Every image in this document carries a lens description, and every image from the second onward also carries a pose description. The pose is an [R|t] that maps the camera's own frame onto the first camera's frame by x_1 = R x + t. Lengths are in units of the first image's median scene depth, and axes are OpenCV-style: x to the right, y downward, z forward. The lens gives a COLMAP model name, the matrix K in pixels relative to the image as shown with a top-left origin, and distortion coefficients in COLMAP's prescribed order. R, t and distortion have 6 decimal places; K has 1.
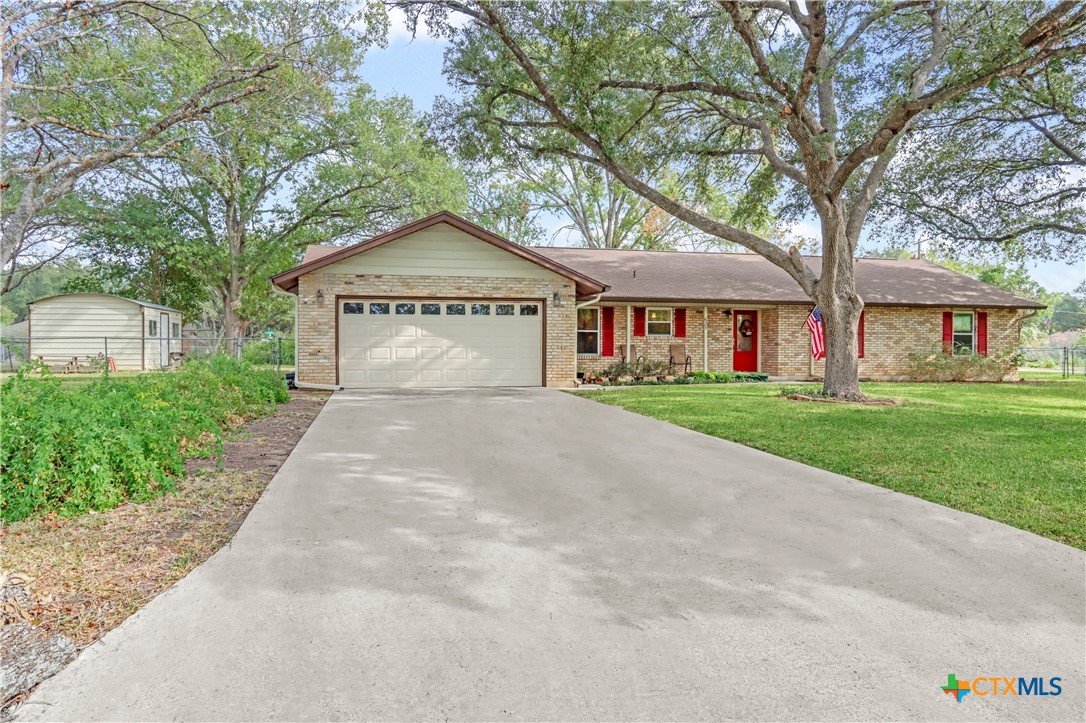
lens RADIAL K [[581.8, 0, 544.8], [0, 581.8, 344.6], [0, 0, 1]] dist [-0.019057, 0.000616]
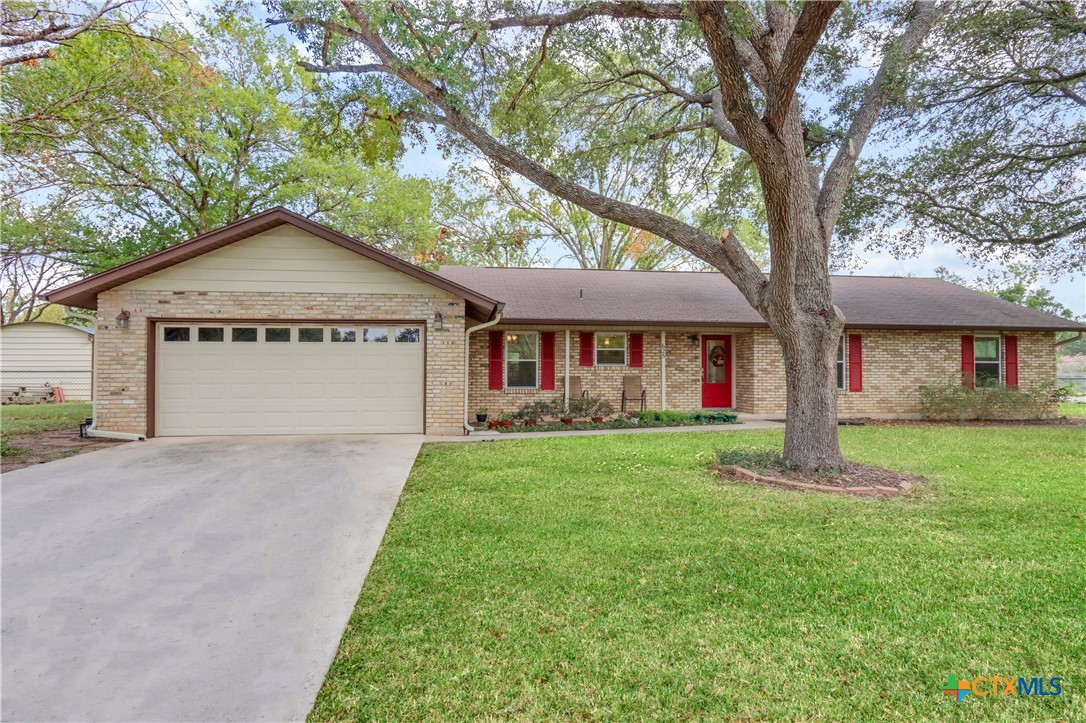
lens RADIAL K [[513.0, 0, 541.0], [0, 513.0, 358.0], [0, 0, 1]] dist [-0.021307, -0.000264]
pose [[0.997220, -0.002905, -0.074461, 0.153508], [0.001371, 0.999786, -0.020644, -0.011081], [0.074505, 0.020485, 0.997010, 0.249507]]
